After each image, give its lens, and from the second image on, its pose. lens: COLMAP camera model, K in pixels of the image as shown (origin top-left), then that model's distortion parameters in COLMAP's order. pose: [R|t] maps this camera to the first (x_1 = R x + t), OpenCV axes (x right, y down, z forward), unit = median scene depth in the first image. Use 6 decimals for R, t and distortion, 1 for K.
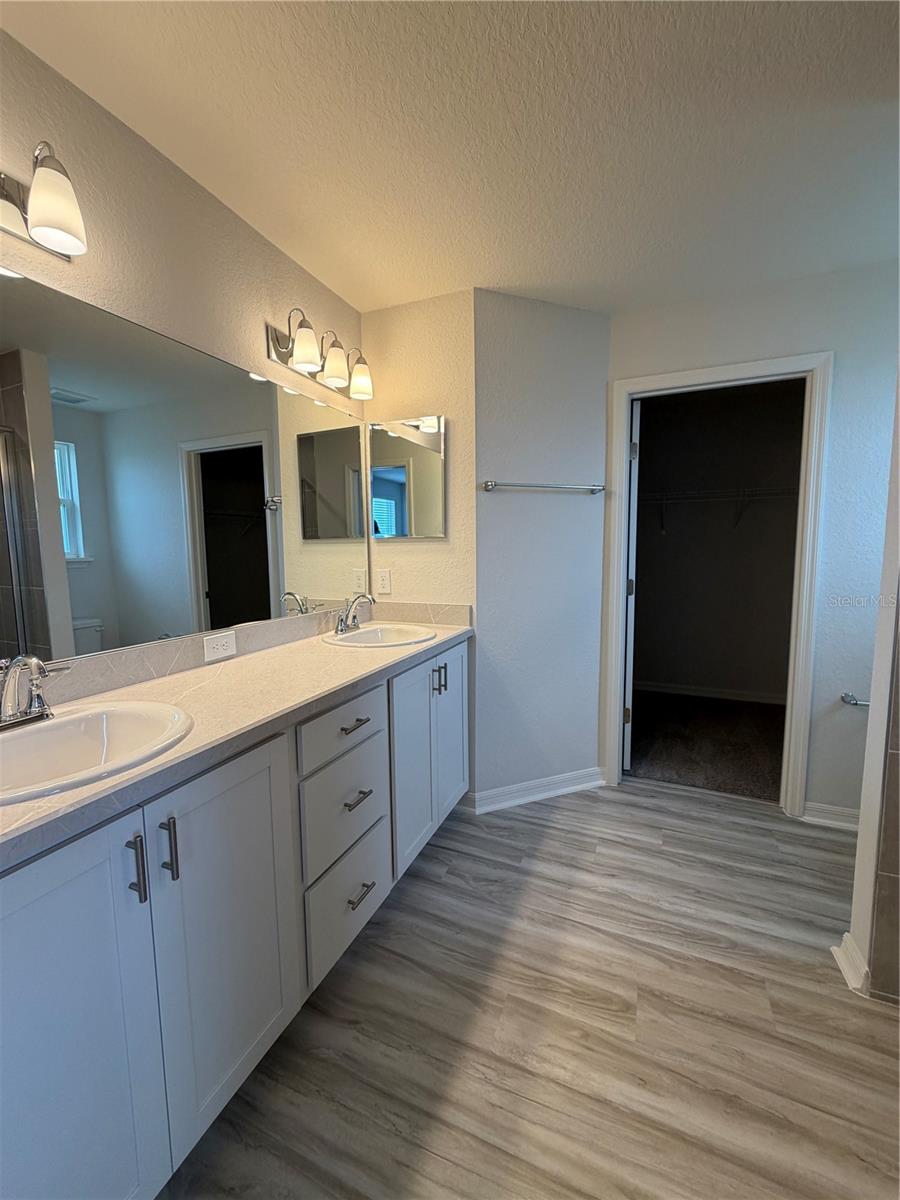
lens RADIAL K [[476.0, 0, 449.4], [0, 476.0, 602.7], [0, 0, 1]] dist [0.001904, 0.000450]
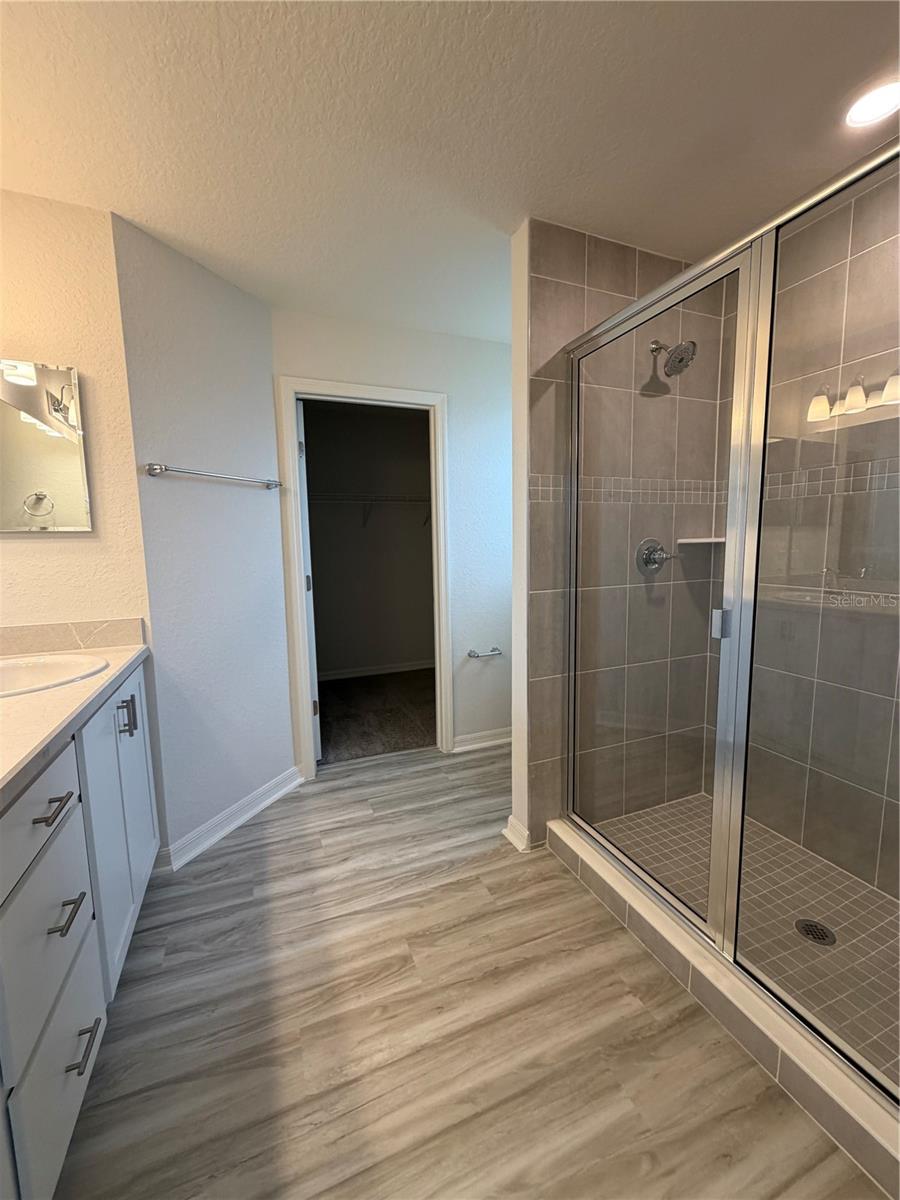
lens RADIAL K [[476.0, 0, 448.5], [0, 476.0, 602.5], [0, 0, 1]] dist [0.001904, 0.000450]
pose [[0.705106, -0.093438, 0.702918, -0.194079], [0.091883, 0.994962, 0.040090, -0.006668], [-0.703123, 0.036319, 0.710140, 0.090985]]
